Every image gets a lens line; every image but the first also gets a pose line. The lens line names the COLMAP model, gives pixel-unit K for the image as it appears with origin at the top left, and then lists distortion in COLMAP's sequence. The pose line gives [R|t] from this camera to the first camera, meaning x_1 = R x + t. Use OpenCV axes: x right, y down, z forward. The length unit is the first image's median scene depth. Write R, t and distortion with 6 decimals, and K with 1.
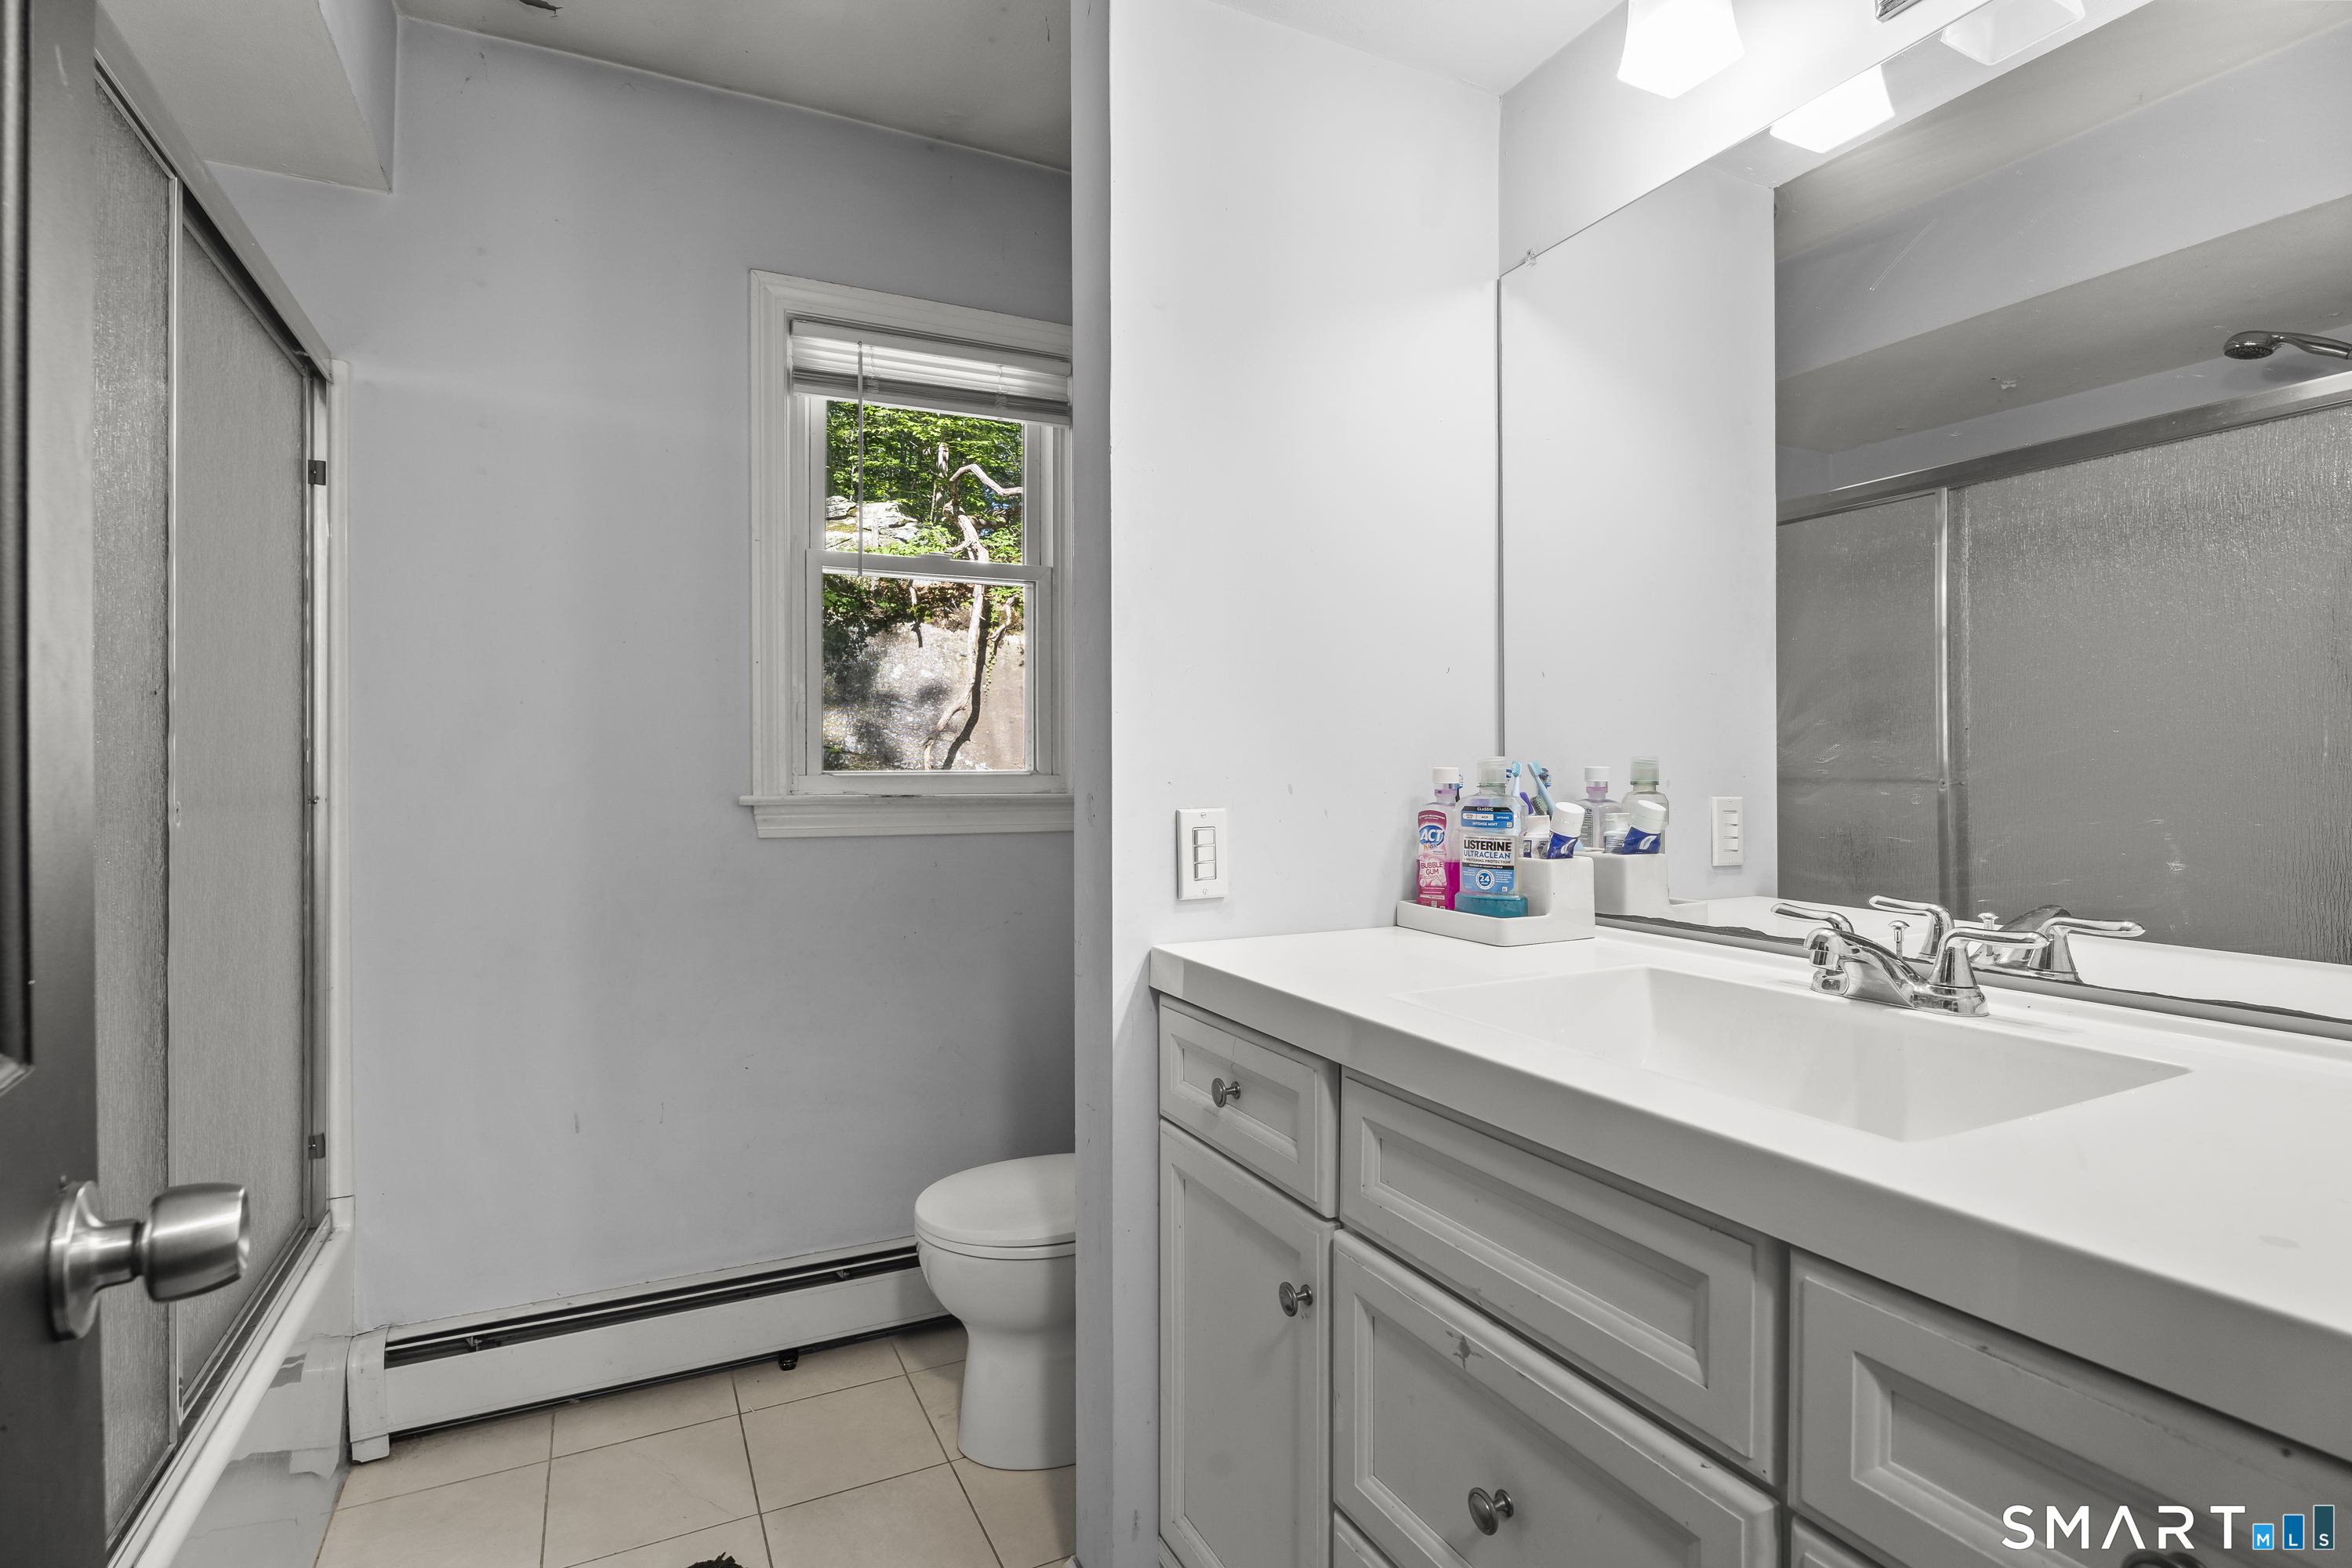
lens RADIAL K [[1142.5, 0, 1176.0], [0, 1142.5, 784.0], [0, 0, 1]] dist [-0.002182, -0.006744]
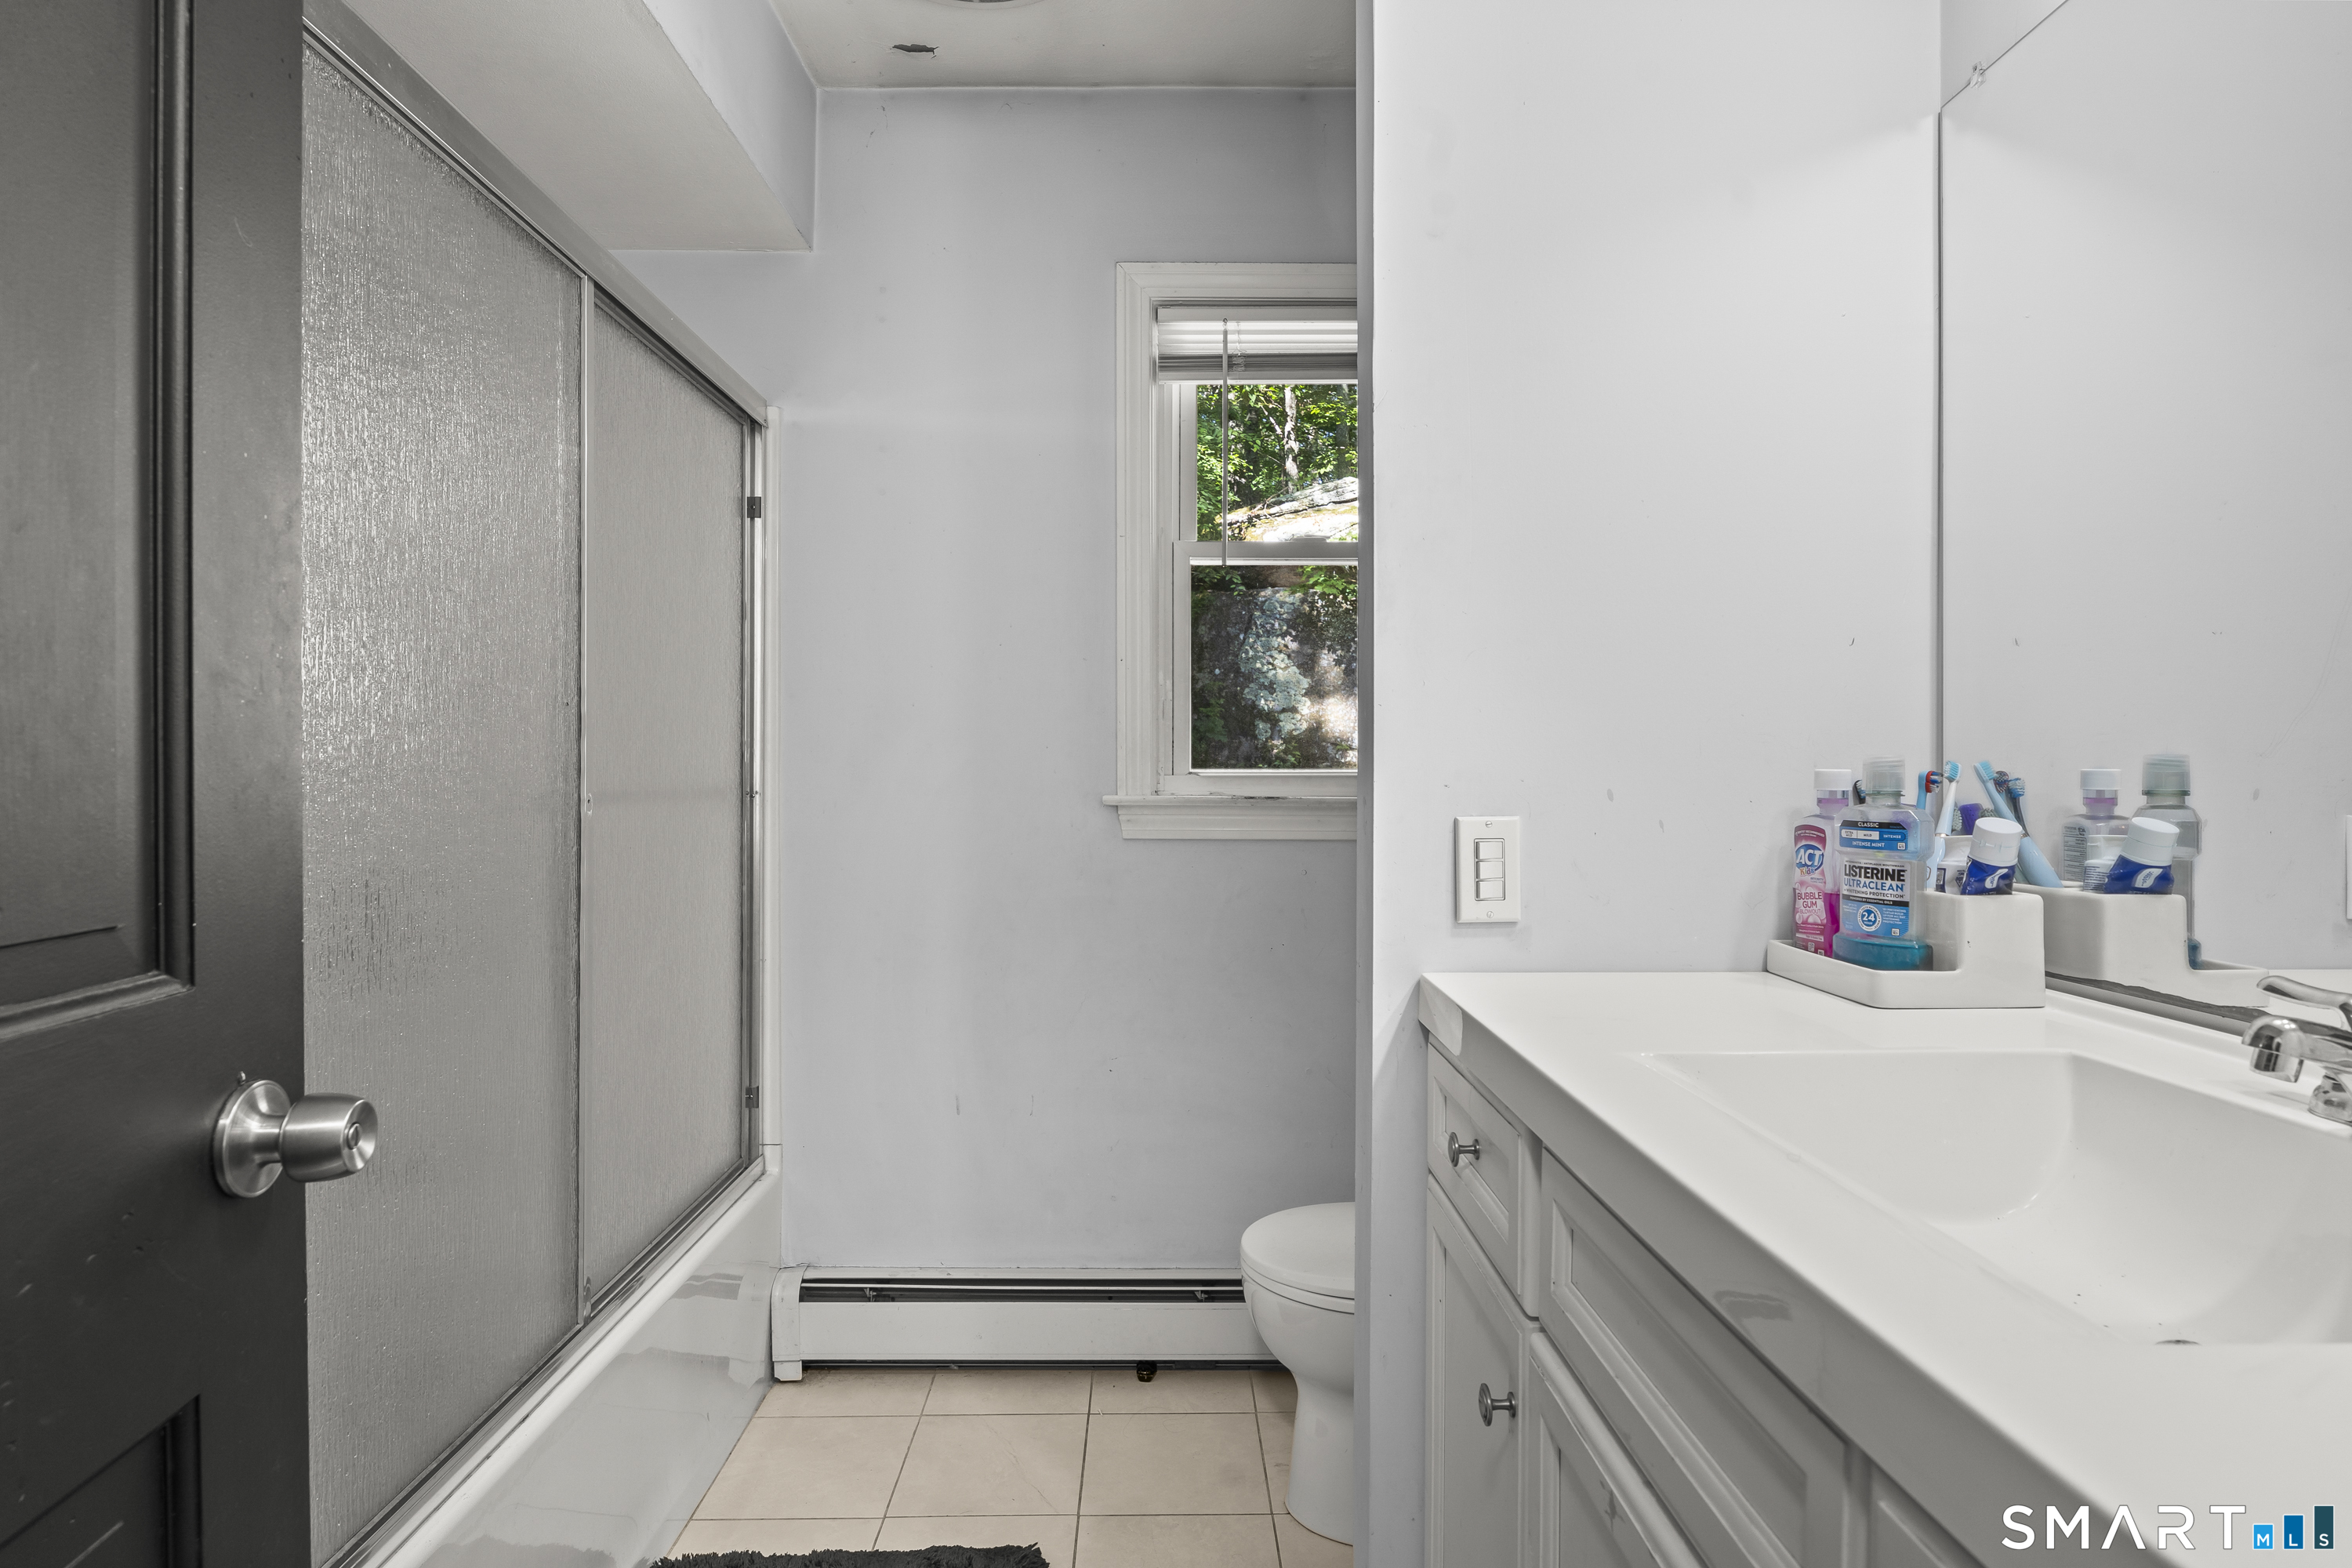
lens RADIAL K [[1263.3, 0, 1171.2], [0, 1263.3, 790.1], [0, 0, 1]] dist [-0.013657, 0.000824]
pose [[0.899729, 0.010552, -0.436321, 0.195730], [-0.009050, 0.999944, 0.005521, -0.000950], [0.436354, -0.001019, 0.899774, 0.048421]]
